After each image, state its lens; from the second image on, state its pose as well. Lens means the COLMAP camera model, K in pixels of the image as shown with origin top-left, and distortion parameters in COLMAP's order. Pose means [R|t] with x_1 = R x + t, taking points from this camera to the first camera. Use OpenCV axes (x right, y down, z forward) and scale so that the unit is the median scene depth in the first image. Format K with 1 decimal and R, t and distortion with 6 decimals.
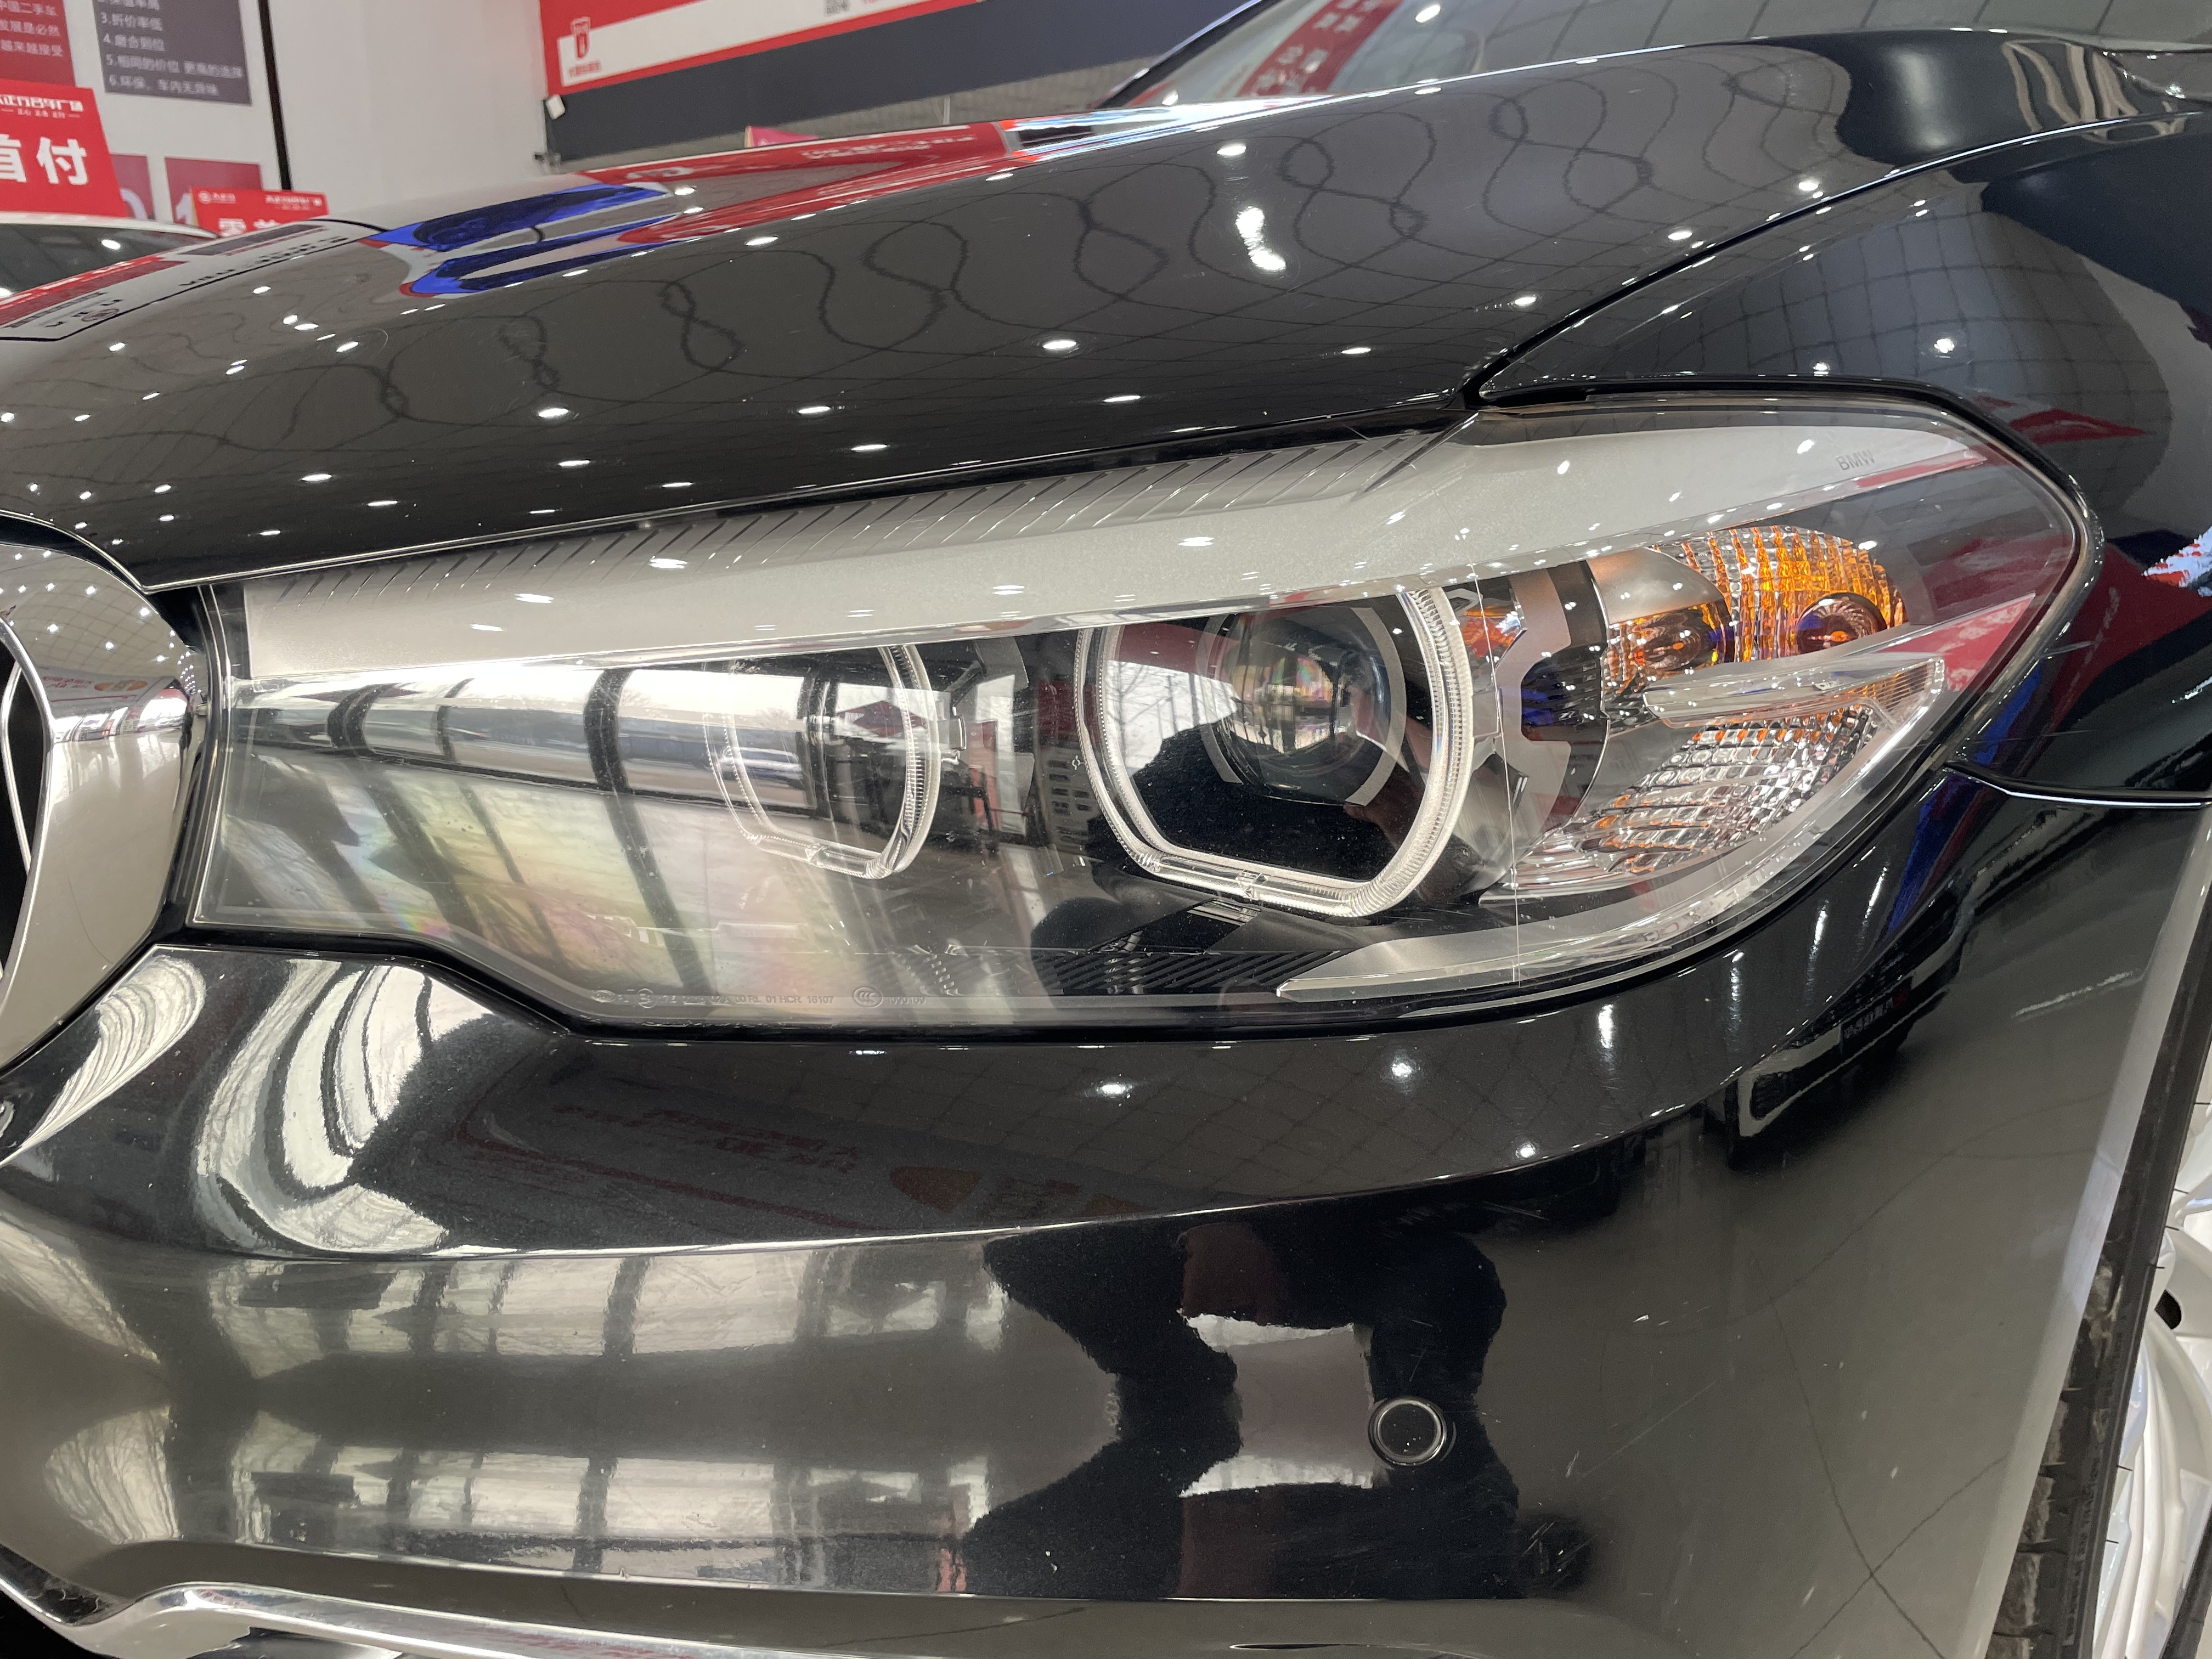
lens RADIAL K [[1737.2, 0, 1178.6], [0, 1737.2, 827.8], [0, 0, 1]] dist [-0.031673, -0.002683]
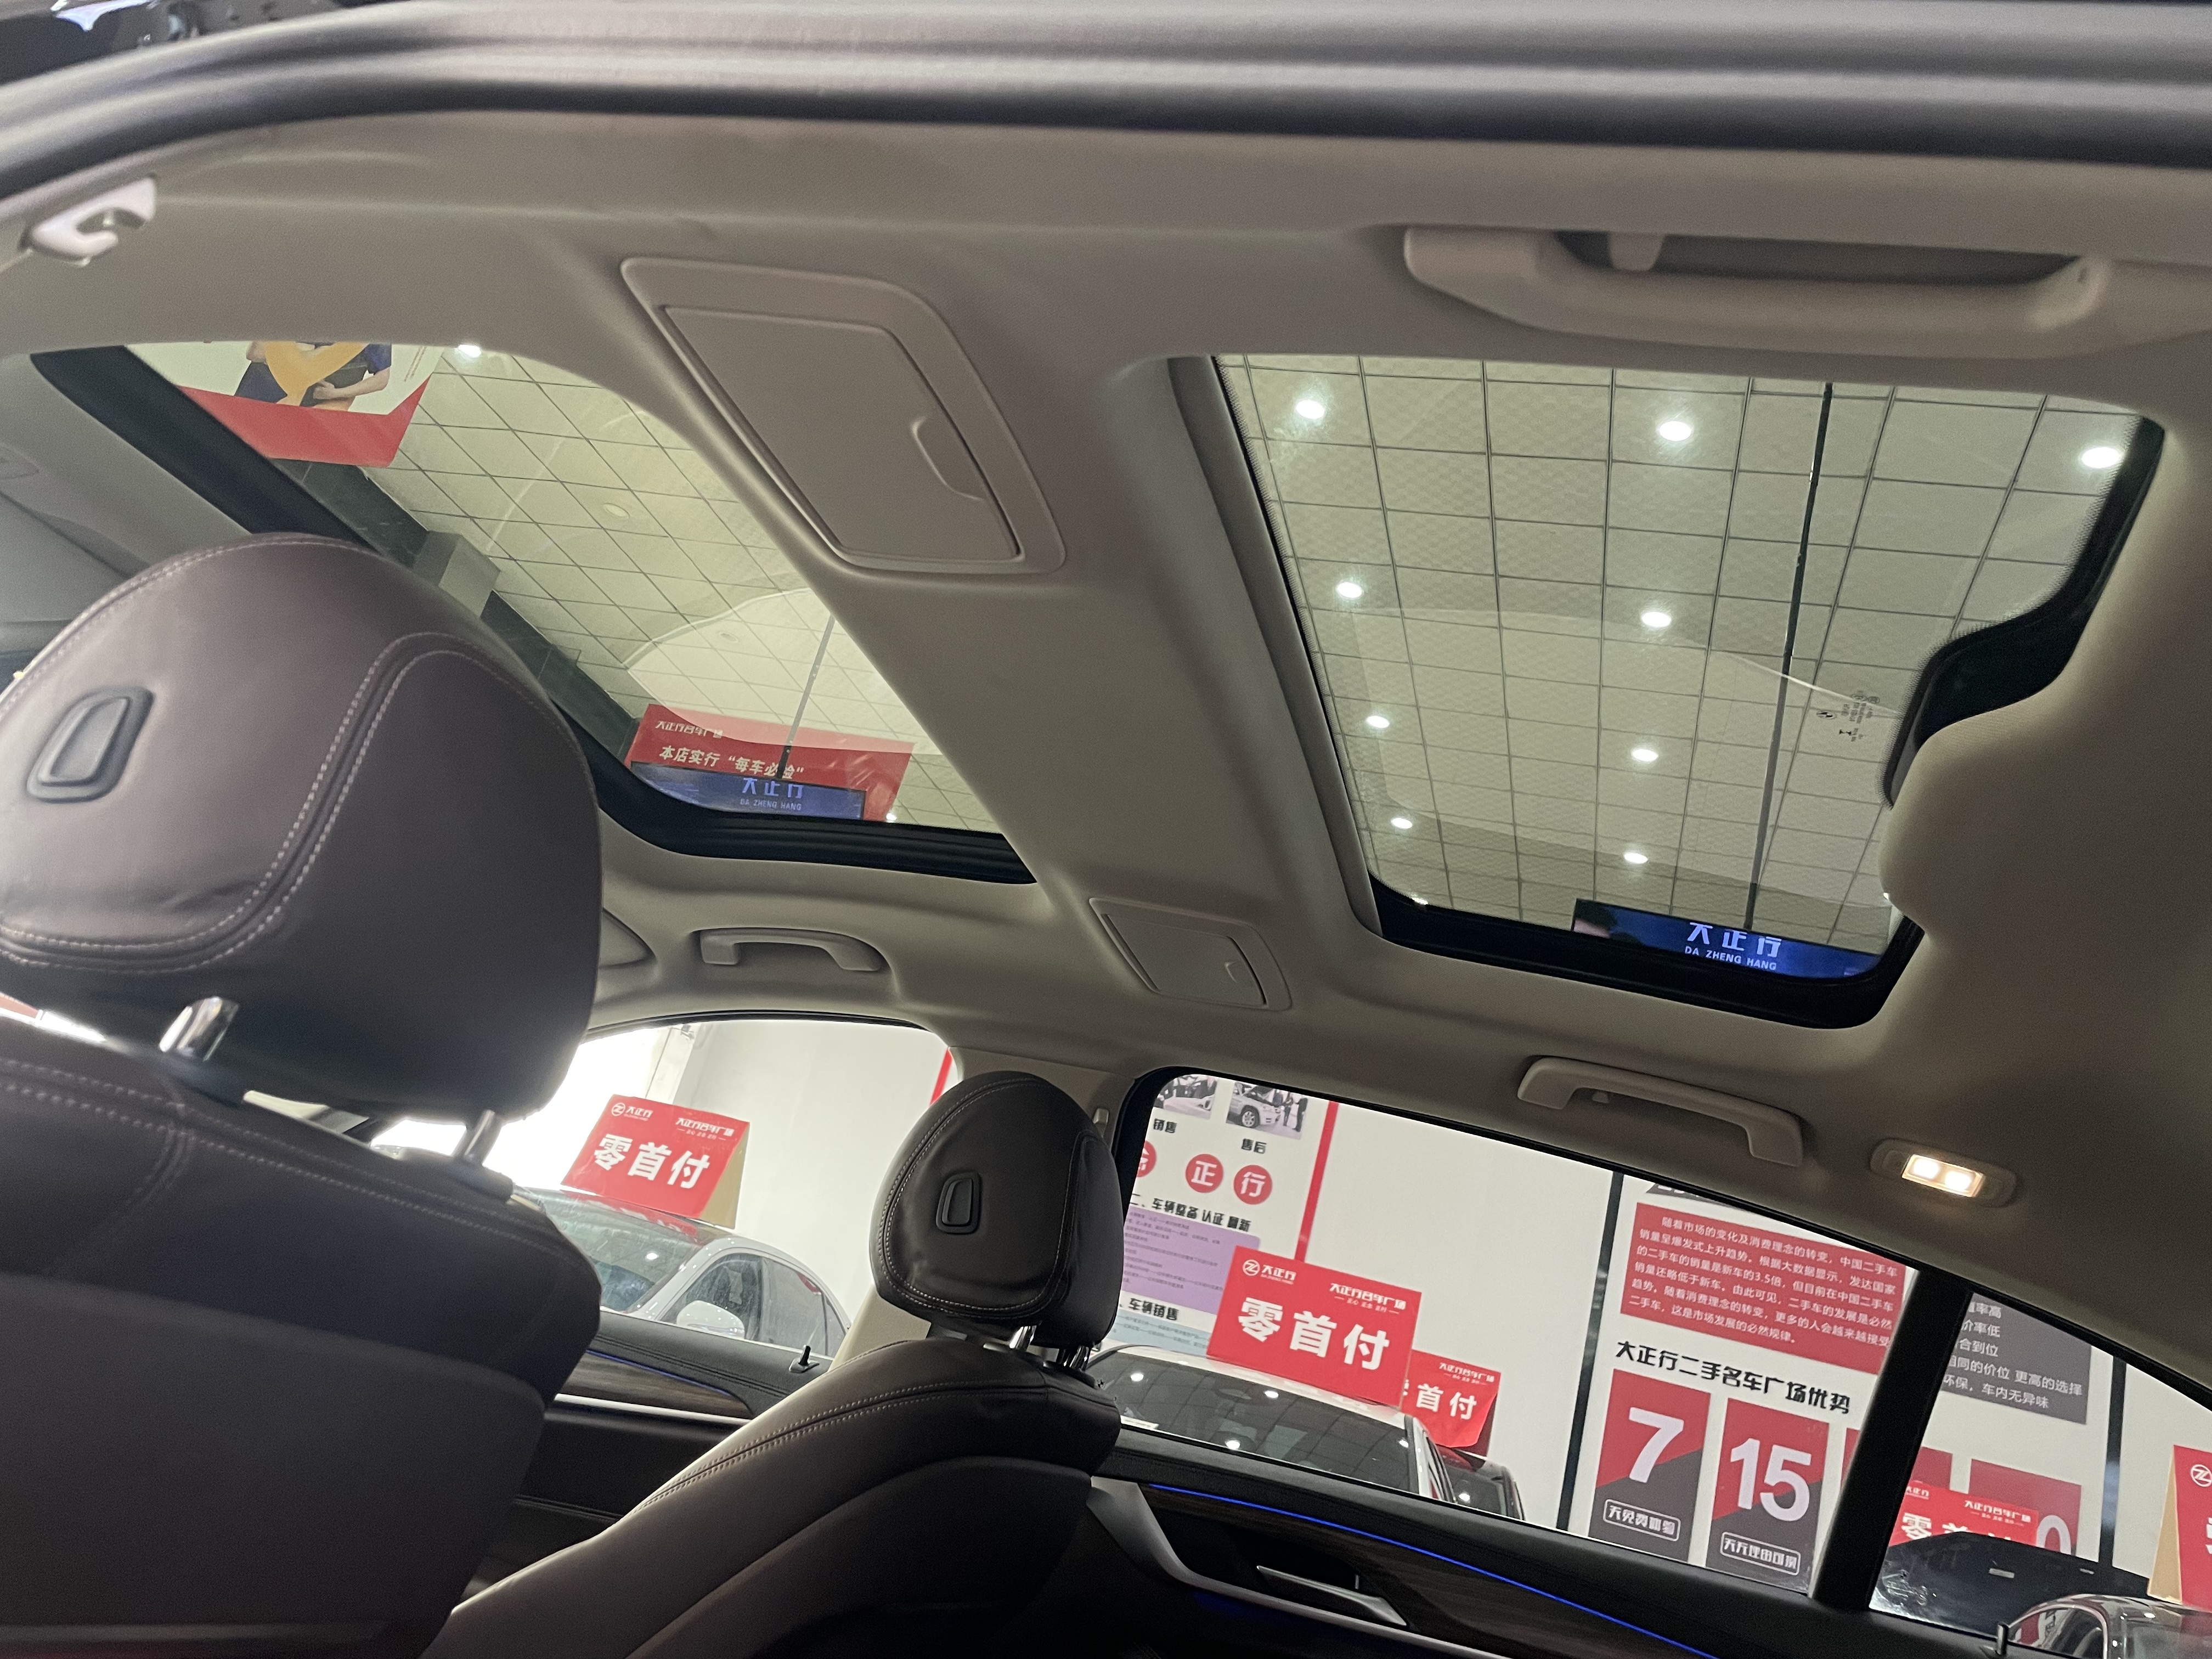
lens RADIAL K [[1695.0, 0, 1088.1], [0, 1695.0, 837.0], [0, 0, 1]] dist [0.086218, -0.111956]
pose [[0.398759, -0.183988, -0.898409, 0.155967], [-0.478791, 0.793776, -0.375072, -0.069087], [0.782144, 0.579714, 0.228433, 0.188553]]
